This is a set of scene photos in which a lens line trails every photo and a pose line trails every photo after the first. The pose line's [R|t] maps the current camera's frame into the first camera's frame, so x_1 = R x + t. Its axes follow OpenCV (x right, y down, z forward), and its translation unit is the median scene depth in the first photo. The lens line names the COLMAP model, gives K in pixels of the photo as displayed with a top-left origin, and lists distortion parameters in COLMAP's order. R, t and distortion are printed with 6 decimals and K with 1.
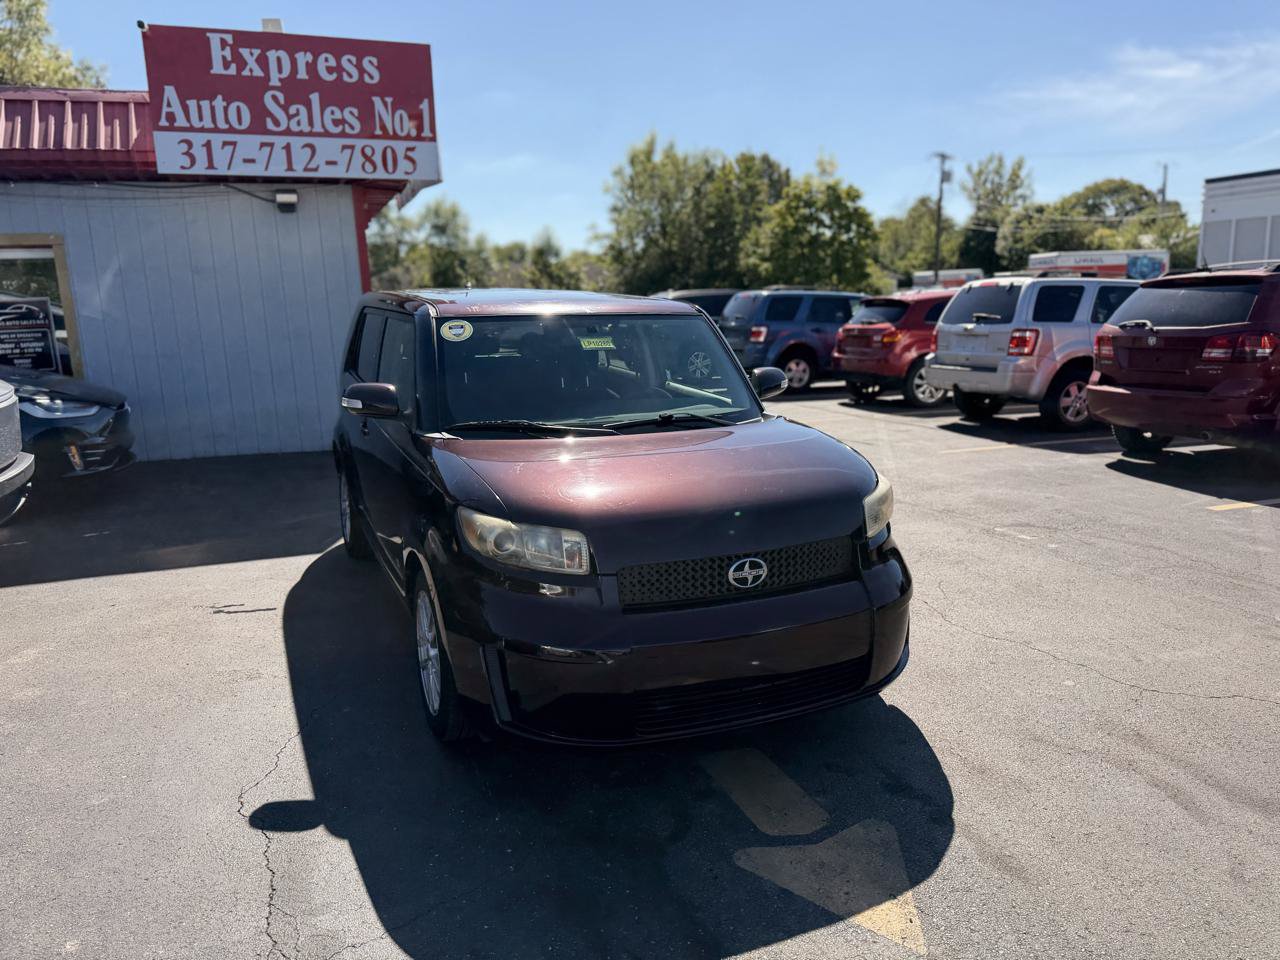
lens RADIAL K [[903.8, 0, 637.0], [0, 903.8, 484.0], [0, 0, 1]] dist [0.034999, -0.046915]
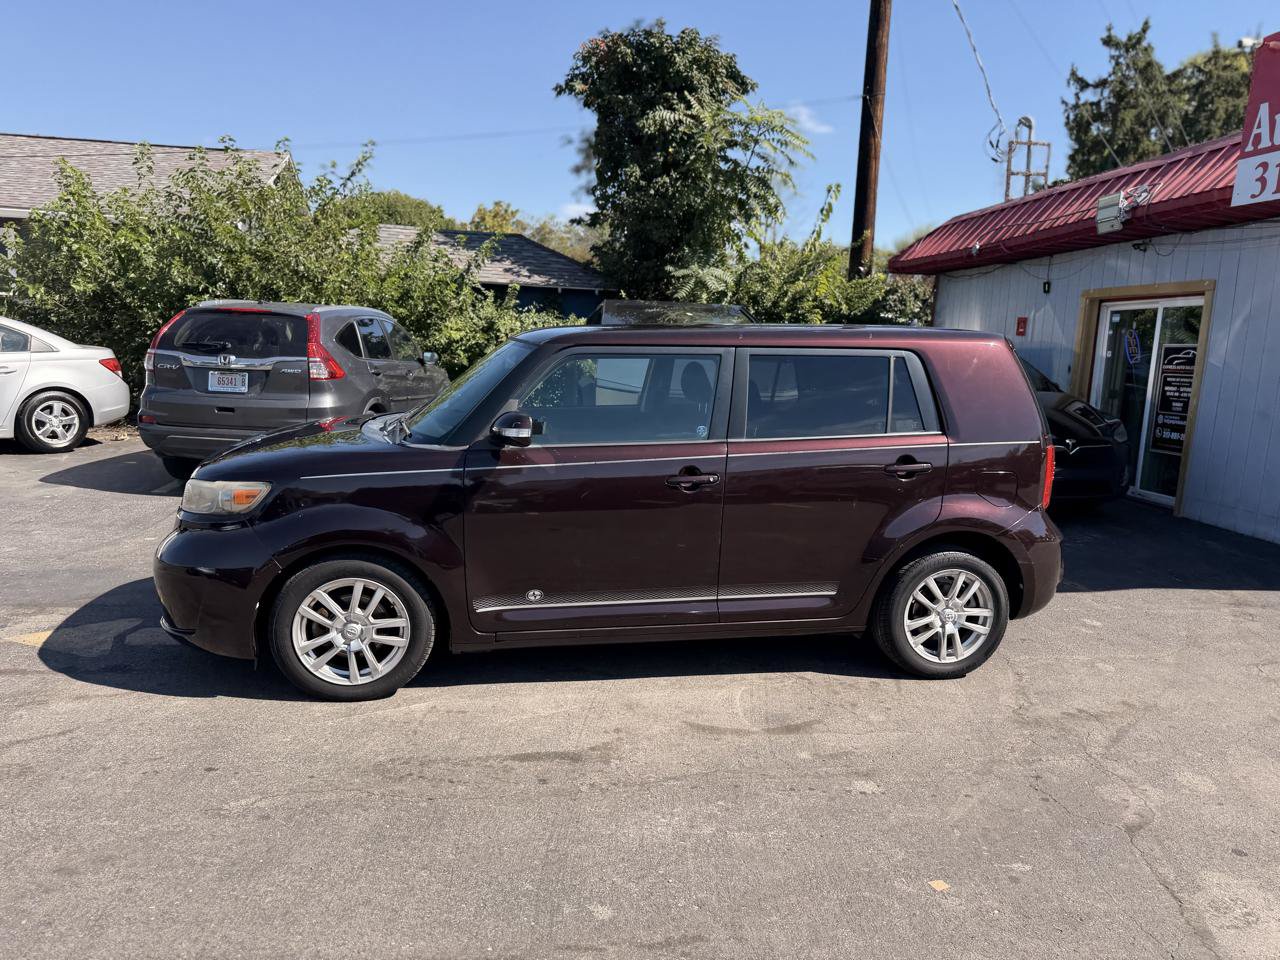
lens RADIAL K [[903.8, 0, 647.6], [0, 903.8, 487.8], [0, 0, 1]] dist [0.034999, -0.046915]
pose [[-0.209260, 0.174548, -0.962156, 0.457046], [-0.233441, 0.946574, 0.222492, -0.135994], [0.949587, 0.271165, -0.157334, 0.624117]]
